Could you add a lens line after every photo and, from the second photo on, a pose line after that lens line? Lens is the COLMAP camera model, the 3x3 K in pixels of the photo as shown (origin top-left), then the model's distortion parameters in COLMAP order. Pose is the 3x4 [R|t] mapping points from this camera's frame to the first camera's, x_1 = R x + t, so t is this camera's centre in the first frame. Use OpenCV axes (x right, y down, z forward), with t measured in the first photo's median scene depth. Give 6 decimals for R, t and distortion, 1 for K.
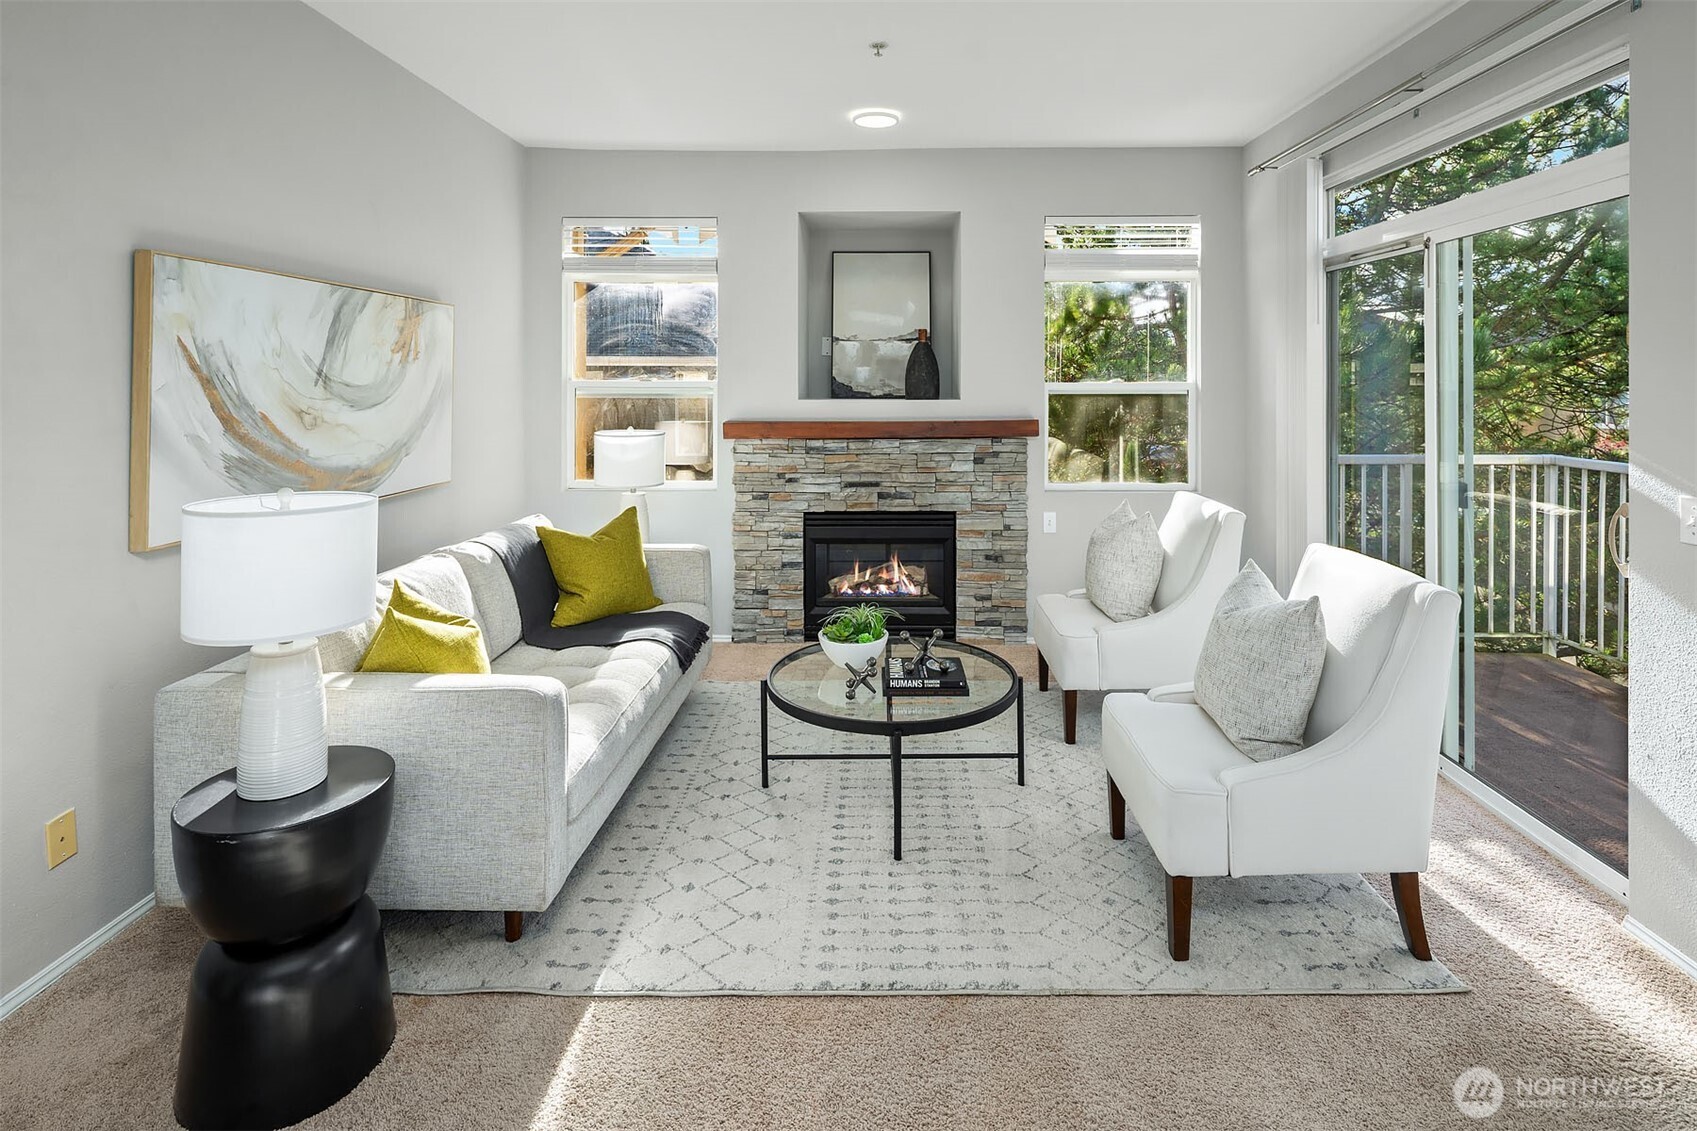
lens RADIAL K [[837.2, 0, 884.3], [0, 837.2, 381.4], [0, 0, 1]] dist [-0.003905, -0.001464]
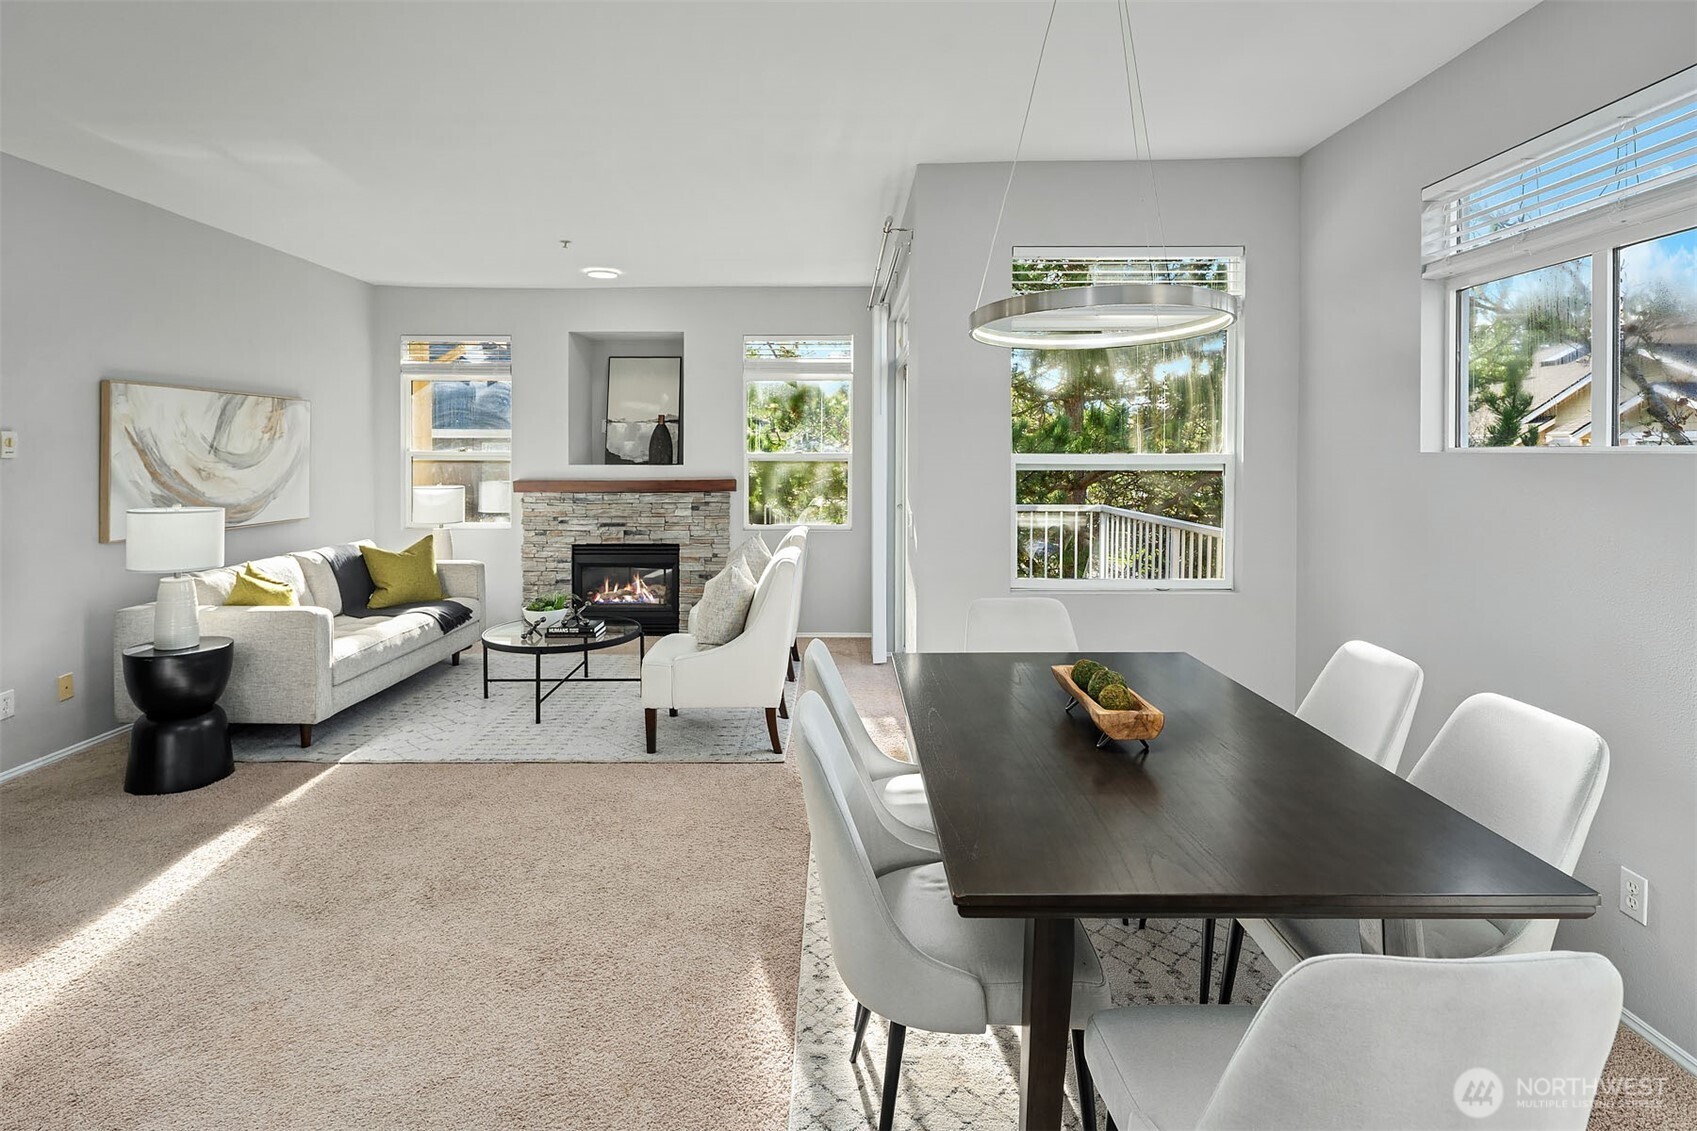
lens RADIAL K [[830.5, 0, 841.3], [0, 830.5, 461.1], [0, 0, 1]] dist [-0.006125, -0.000845]
pose [[0.999963, 0.001814, 0.008370, 0.399569], [-0.001905, 0.999939, 0.010881, -0.000621], [-0.008350, -0.010896, 0.999906, -0.465372]]
